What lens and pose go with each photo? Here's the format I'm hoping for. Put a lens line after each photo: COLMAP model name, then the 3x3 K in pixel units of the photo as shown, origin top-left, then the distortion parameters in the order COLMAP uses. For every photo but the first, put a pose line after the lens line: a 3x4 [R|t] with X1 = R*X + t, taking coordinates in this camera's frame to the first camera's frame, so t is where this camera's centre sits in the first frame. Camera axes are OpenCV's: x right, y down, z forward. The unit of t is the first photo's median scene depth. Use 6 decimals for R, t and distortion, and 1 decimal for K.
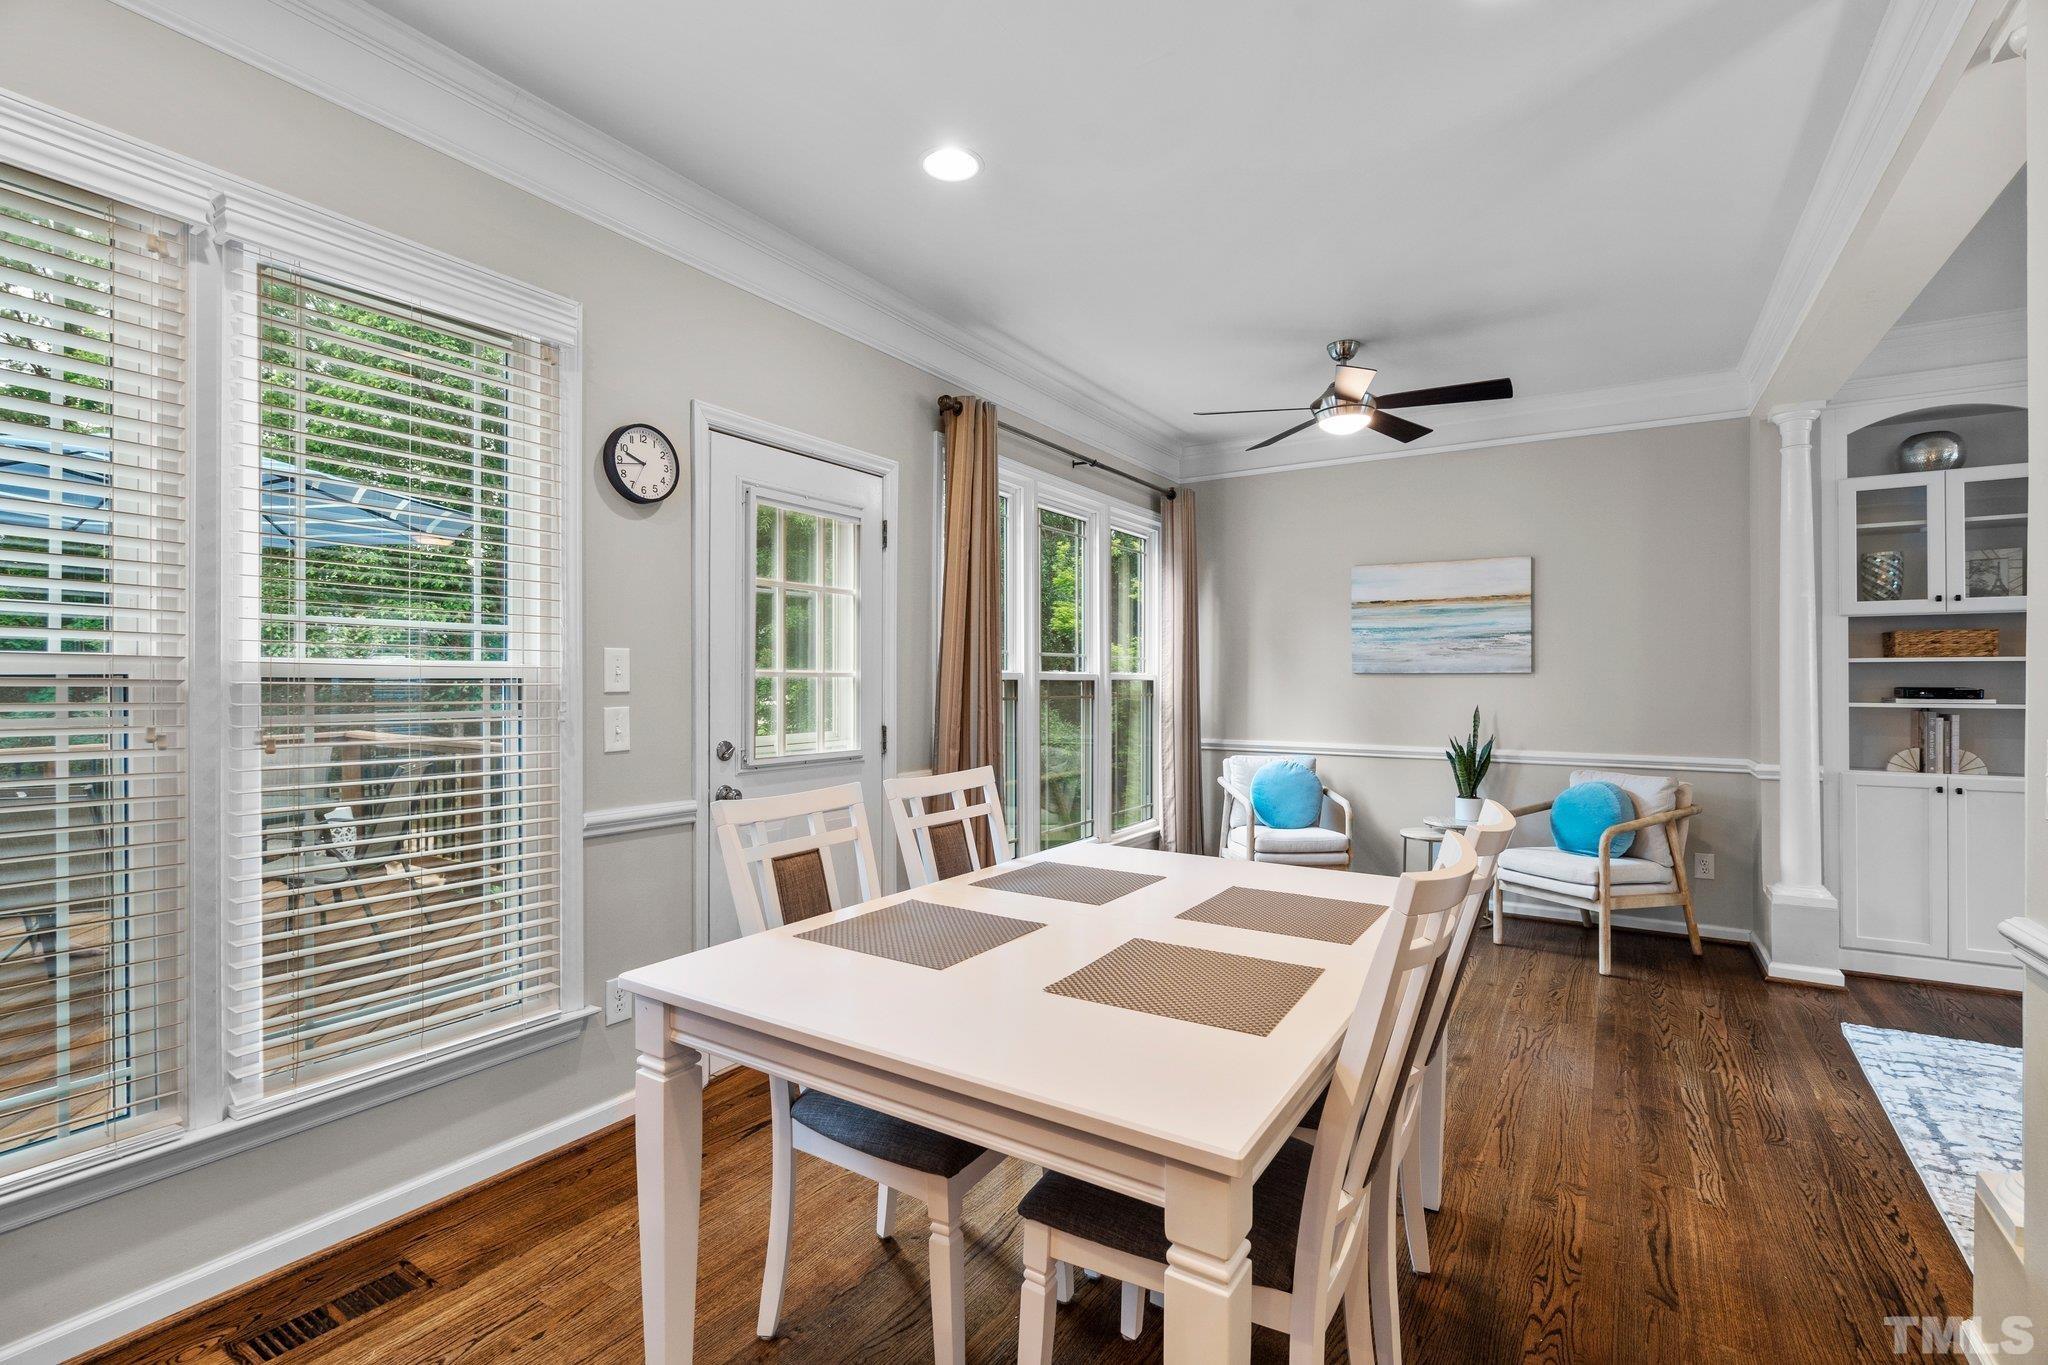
lens RADIAL K [[947.2, 0, 1034.4], [0, 947.2, 667.7], [0, 0, 1]] dist [-0.003986, 0.002822]
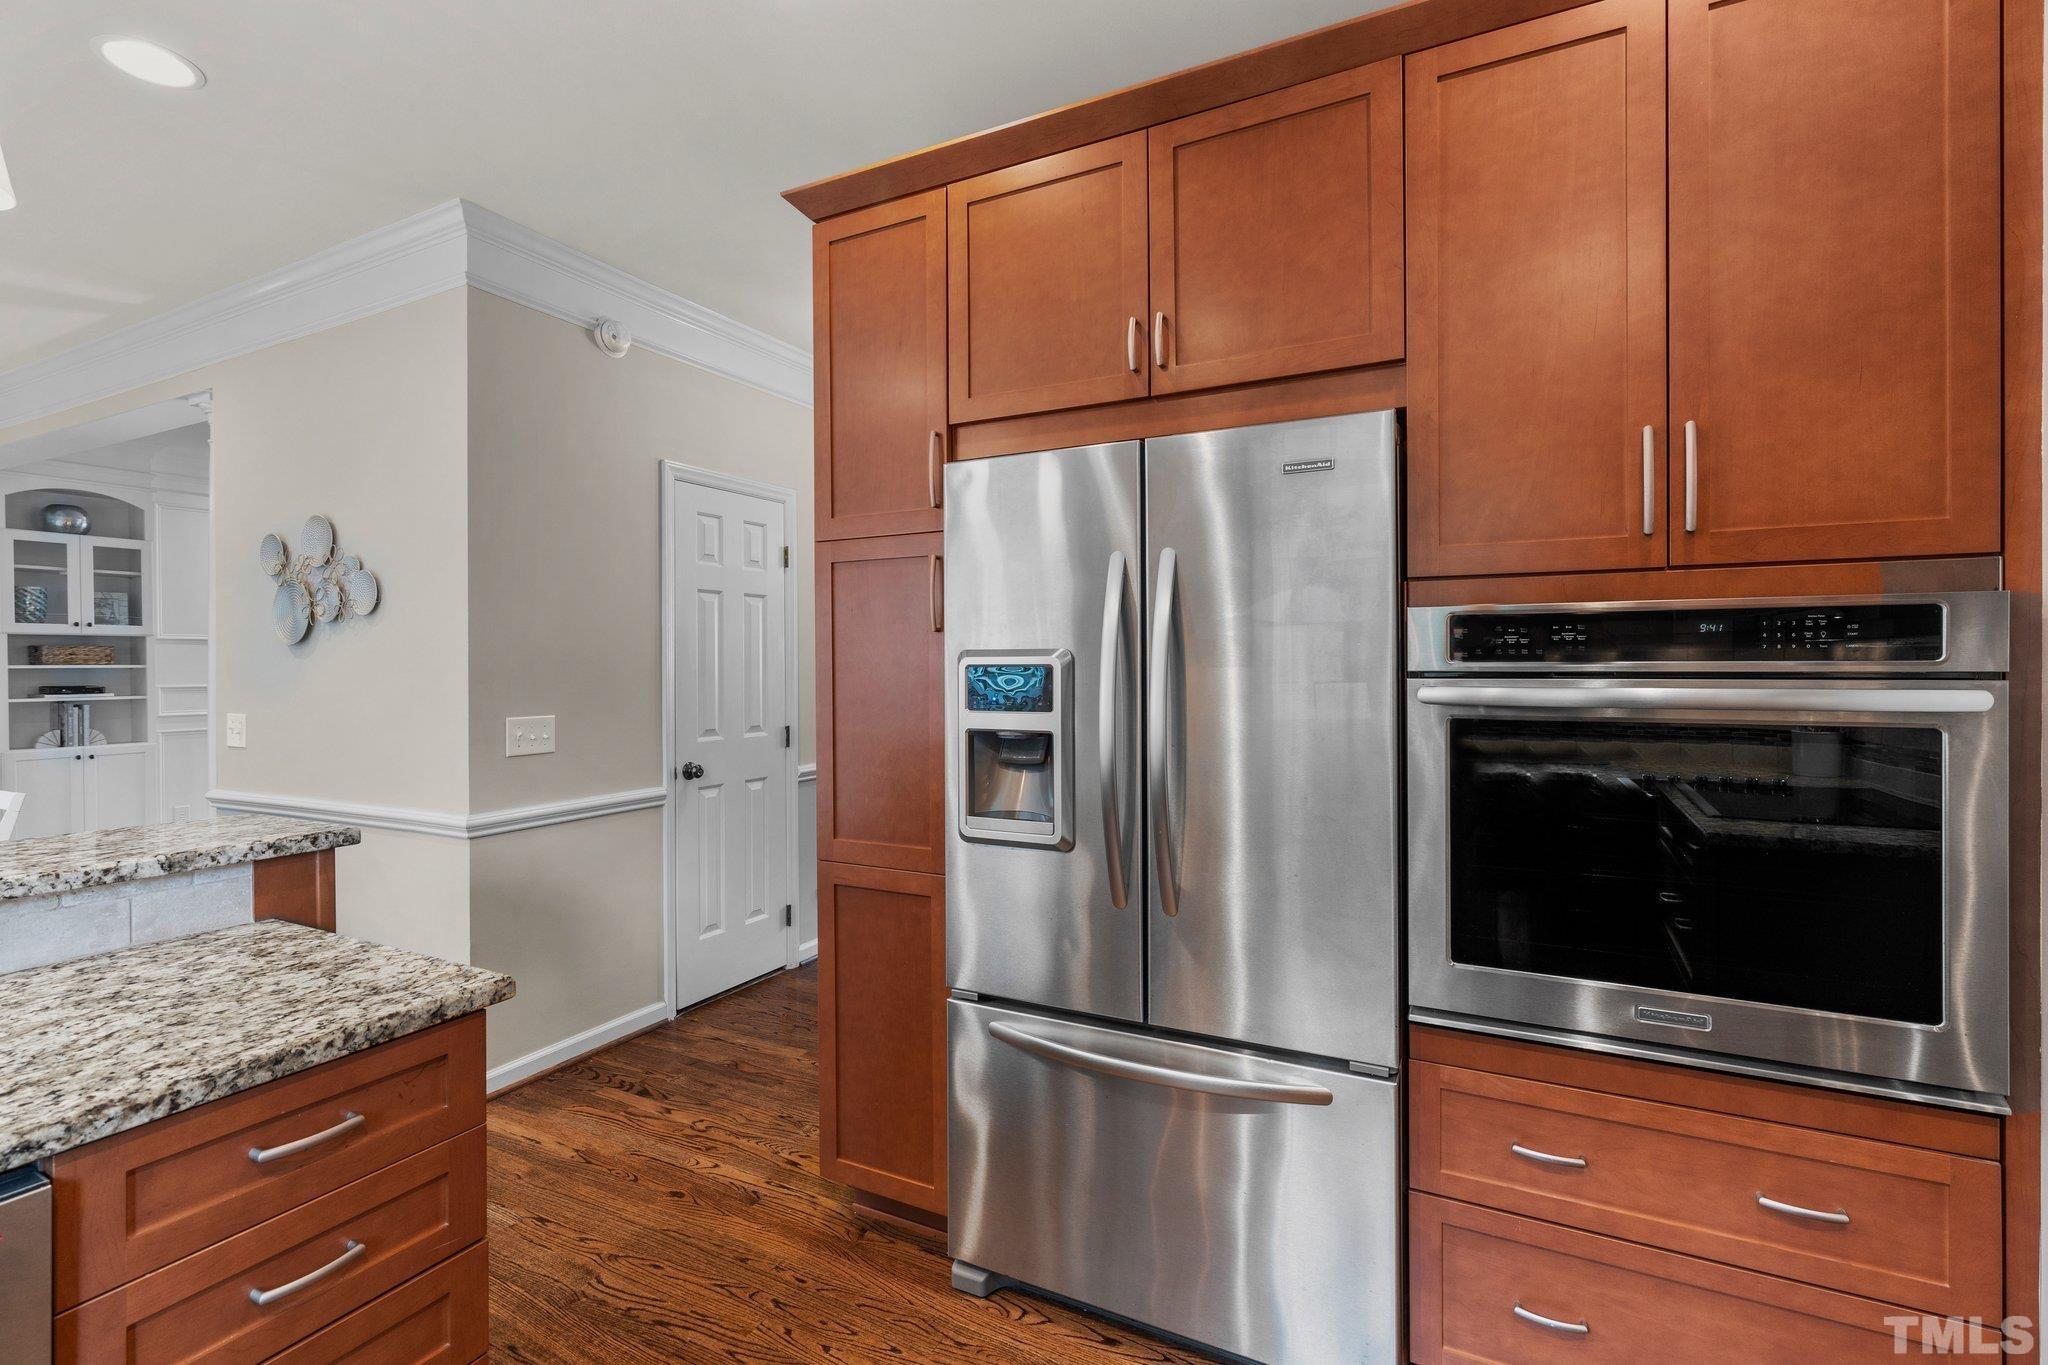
lens RADIAL K [[947.2, 0, 1013.6], [0, 947.2, 672.8], [0, 0, 1]] dist [-0.003986, 0.002822]
pose [[-0.066316, -0.010775, 0.997740, -0.560326], [-0.004108, 0.999936, 0.010526, -0.020013], [-0.997790, -0.003401, -0.066356, -0.317705]]
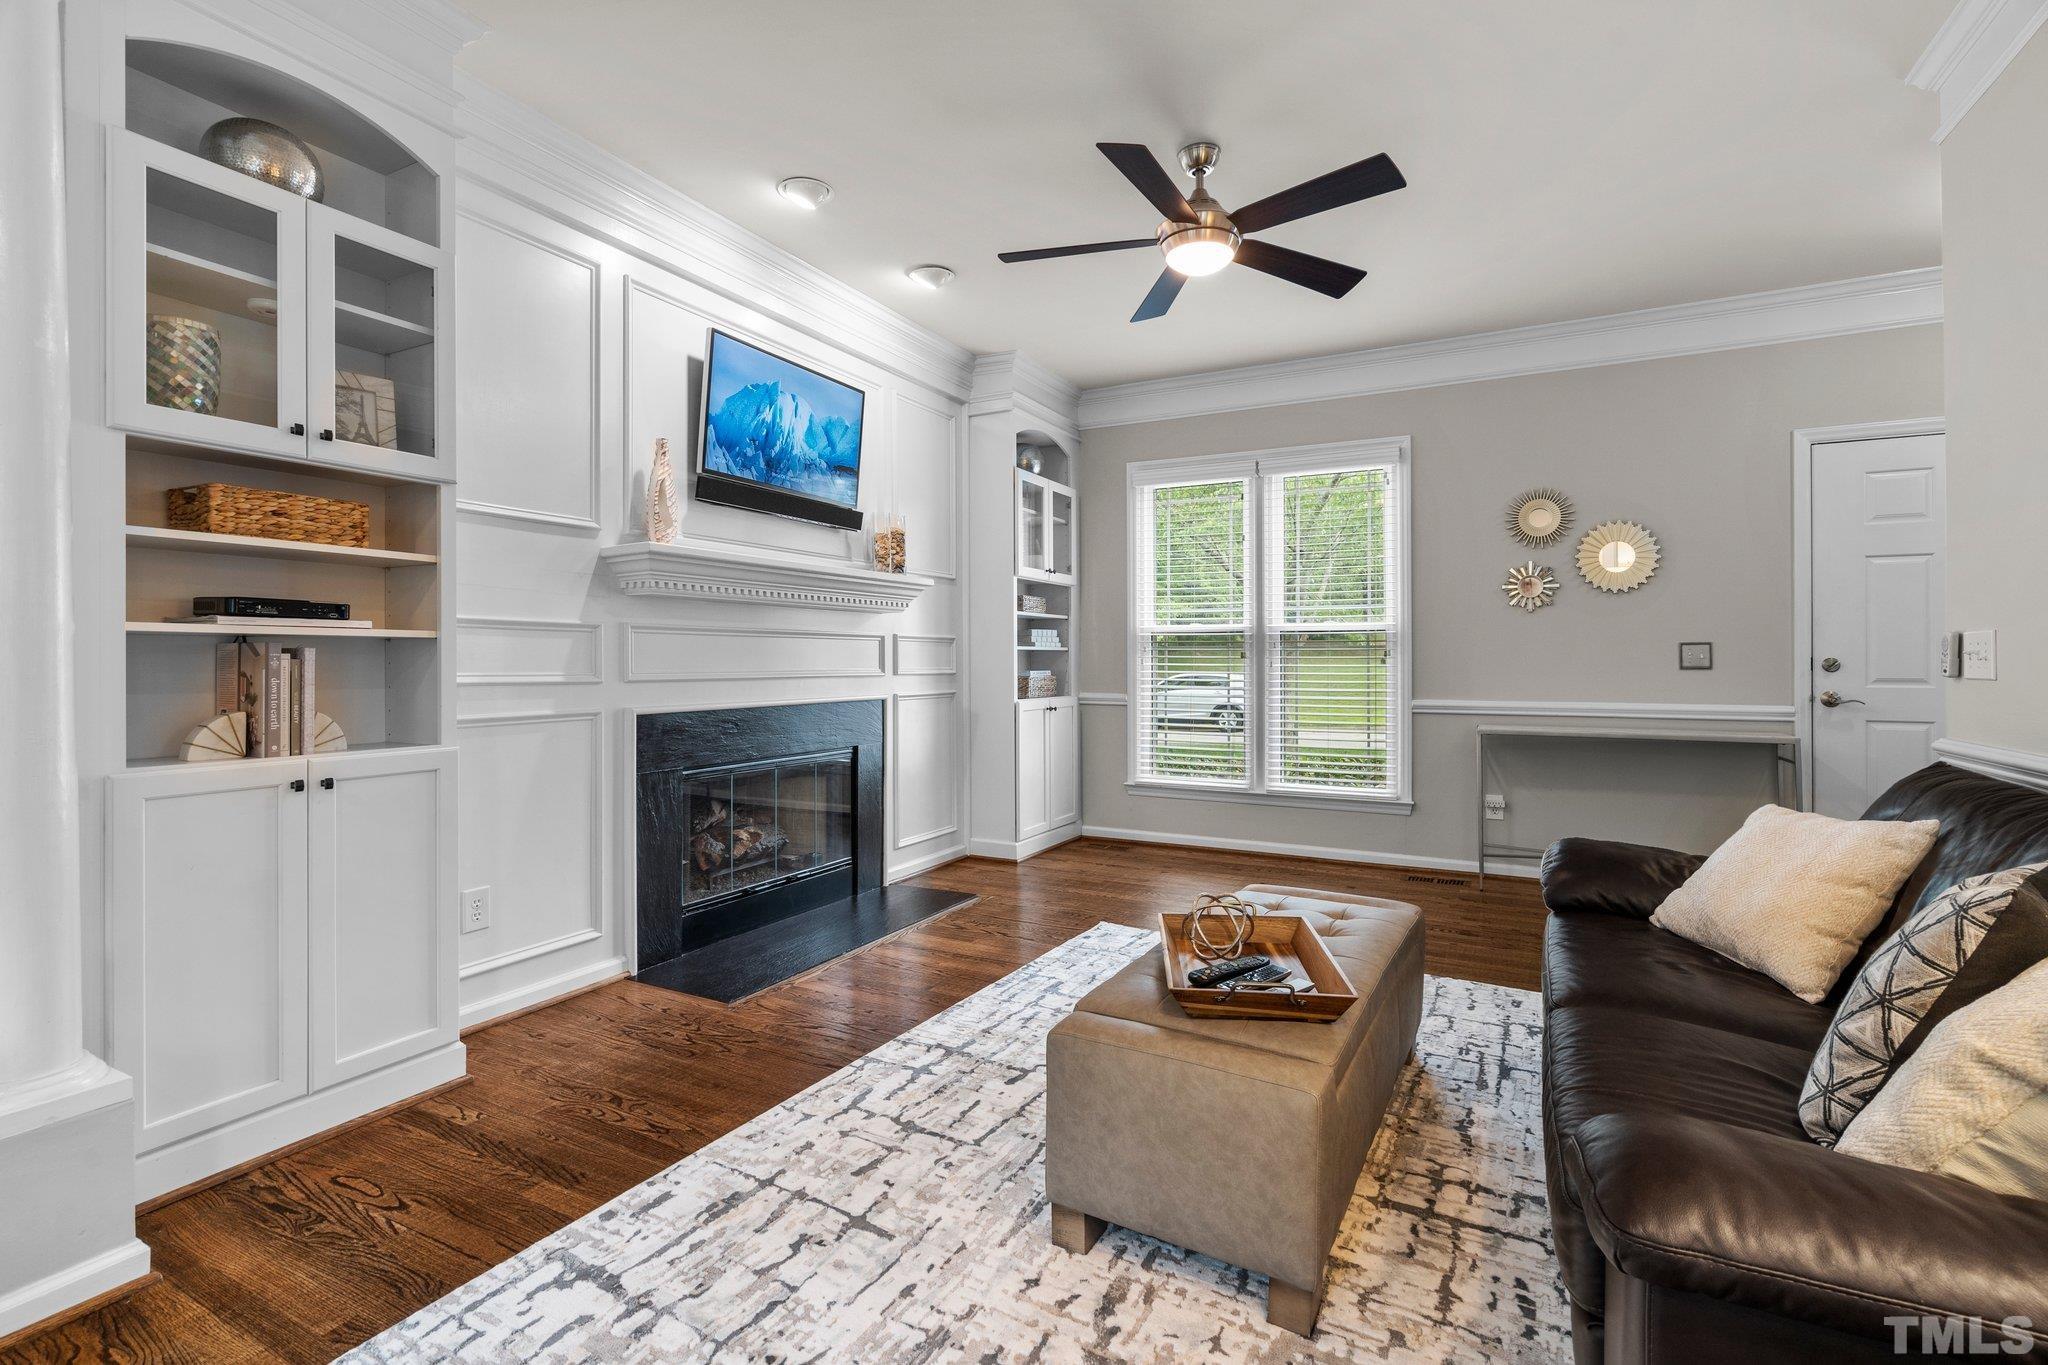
lens RADIAL K [[947.2, 0, 1004.0], [0, 947.2, 664.3], [0, 0, 1]] dist [-0.003986, 0.002822]
pose [[-0.054197, -0.003221, 0.998525, 0.389816], [-0.013752, 0.999902, 0.002479, 0.052000], [-0.998436, -0.013597, -0.054236, 0.614243]]
